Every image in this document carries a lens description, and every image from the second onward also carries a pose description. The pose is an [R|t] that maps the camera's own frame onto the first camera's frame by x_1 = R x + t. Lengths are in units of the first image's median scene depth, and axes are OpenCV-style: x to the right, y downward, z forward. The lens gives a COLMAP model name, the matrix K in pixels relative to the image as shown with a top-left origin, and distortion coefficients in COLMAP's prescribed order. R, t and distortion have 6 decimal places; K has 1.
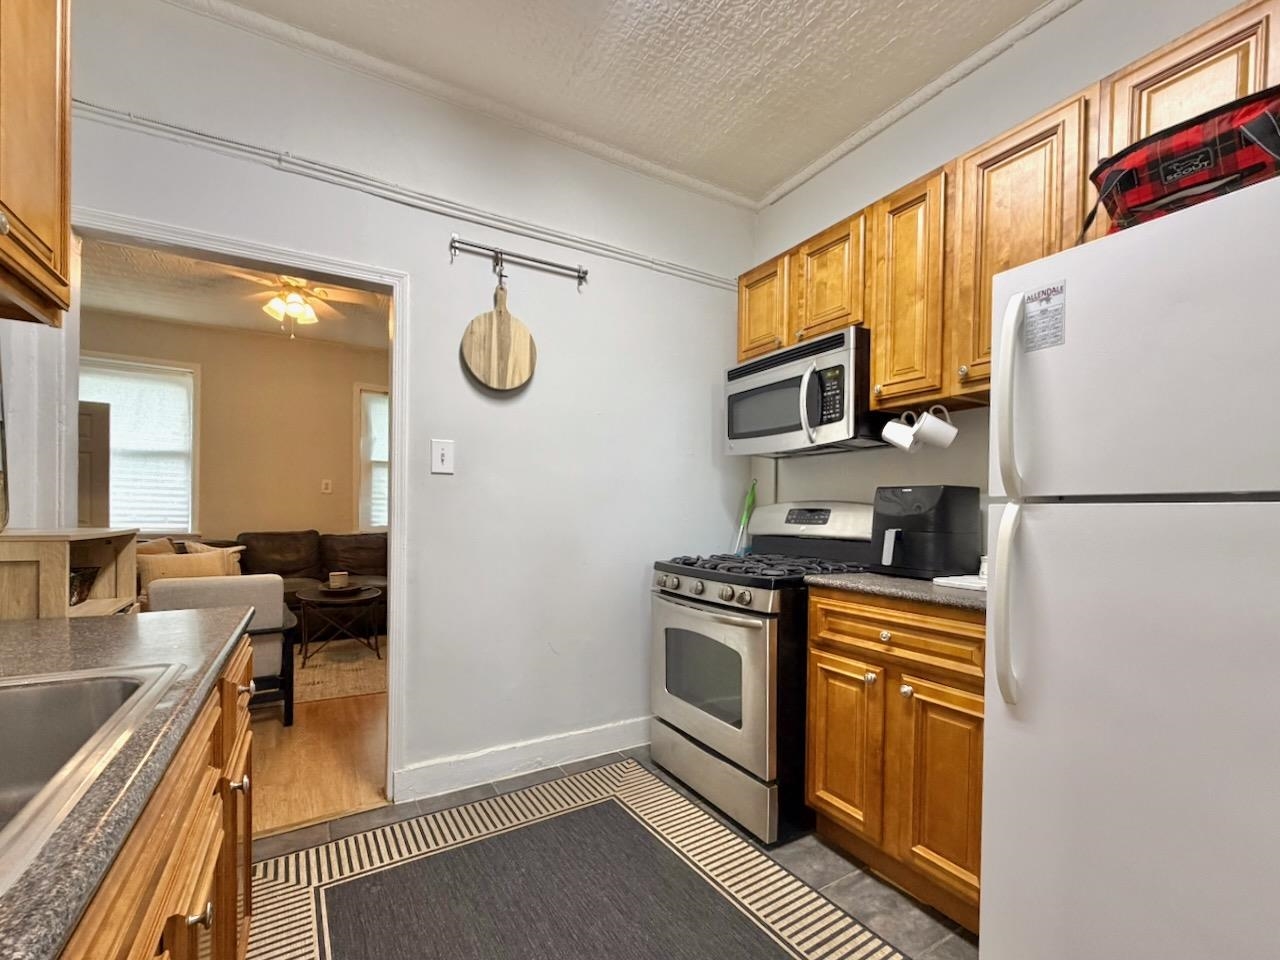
lens RADIAL K [[557.8, 0, 632.9], [0, 557.8, 523.2], [0, 0, 1]] dist [-0.000216, -0.000402]
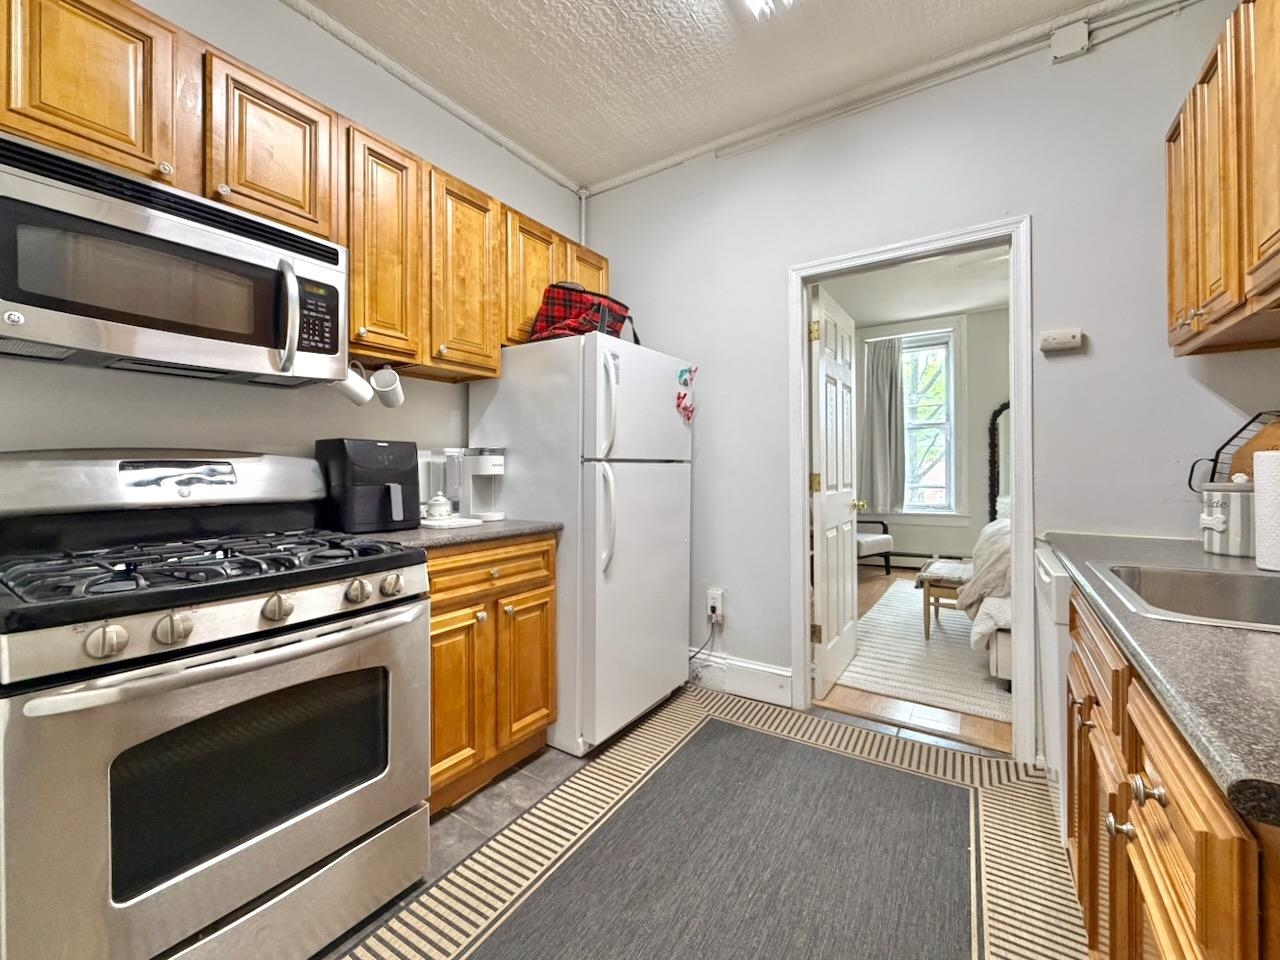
lens RADIAL K [[530.3, 0, 642.4], [0, 530.3, 470.5], [0, 0, 1]] dist [-0.000227, -0.000191]
pose [[-0.452297, -0.016722, 0.891711, -0.517176], [0.012405, 0.999610, 0.025037, -0.028059], [-0.891781, 0.022386, -0.451913, 0.932435]]
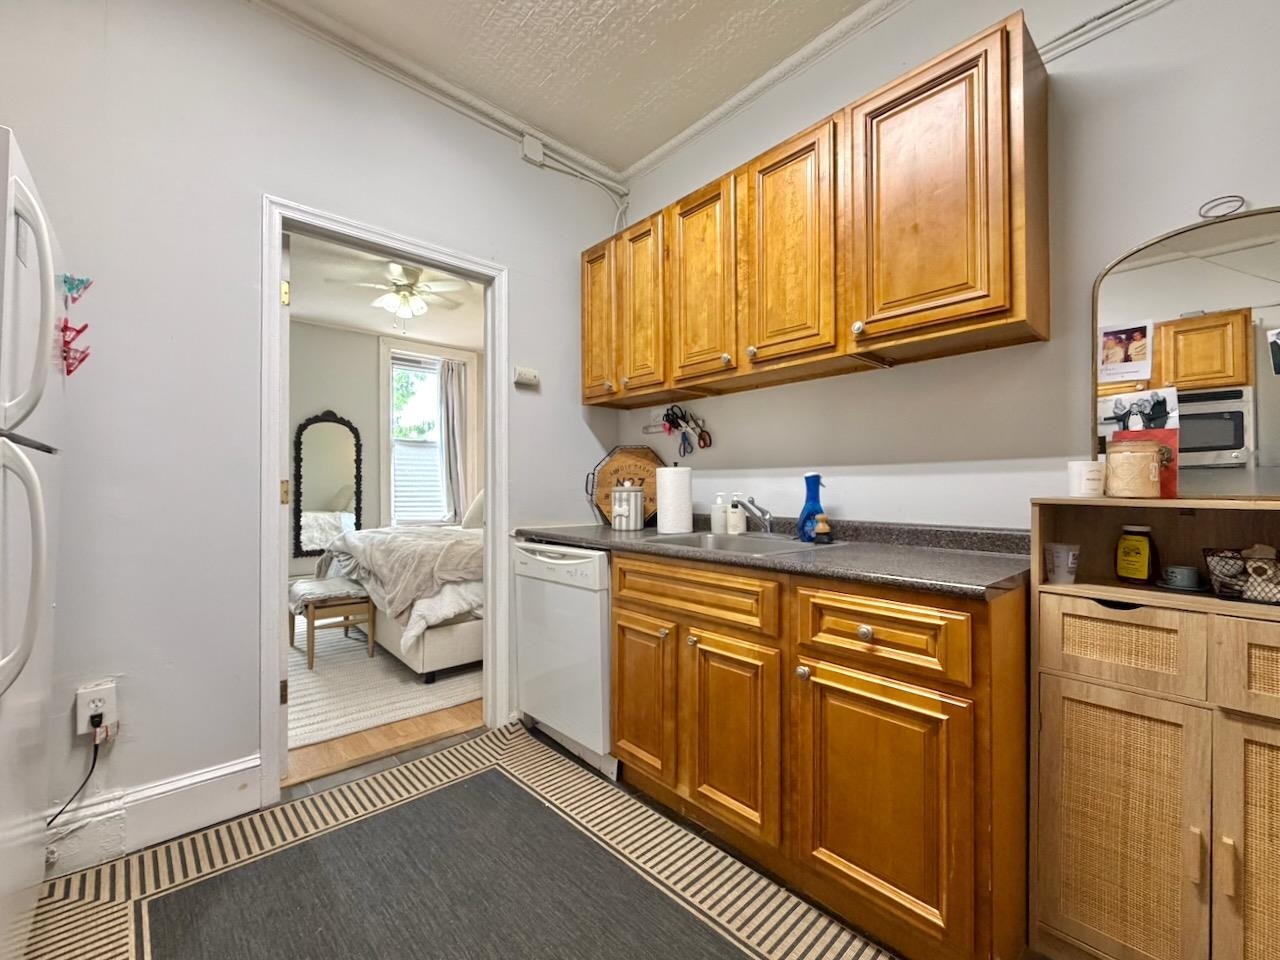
lens RADIAL K [[530.0, 0, 640.0], [0, 530.0, 480.0], [0, 0, 1]] dist [0.000037, -0.000214]
pose [[-0.976348, -0.021572, -0.215128, -0.011576], [-0.021898, 0.999760, -0.000867, 0.001622], [0.215095, 0.003864, -0.976585, 1.064952]]
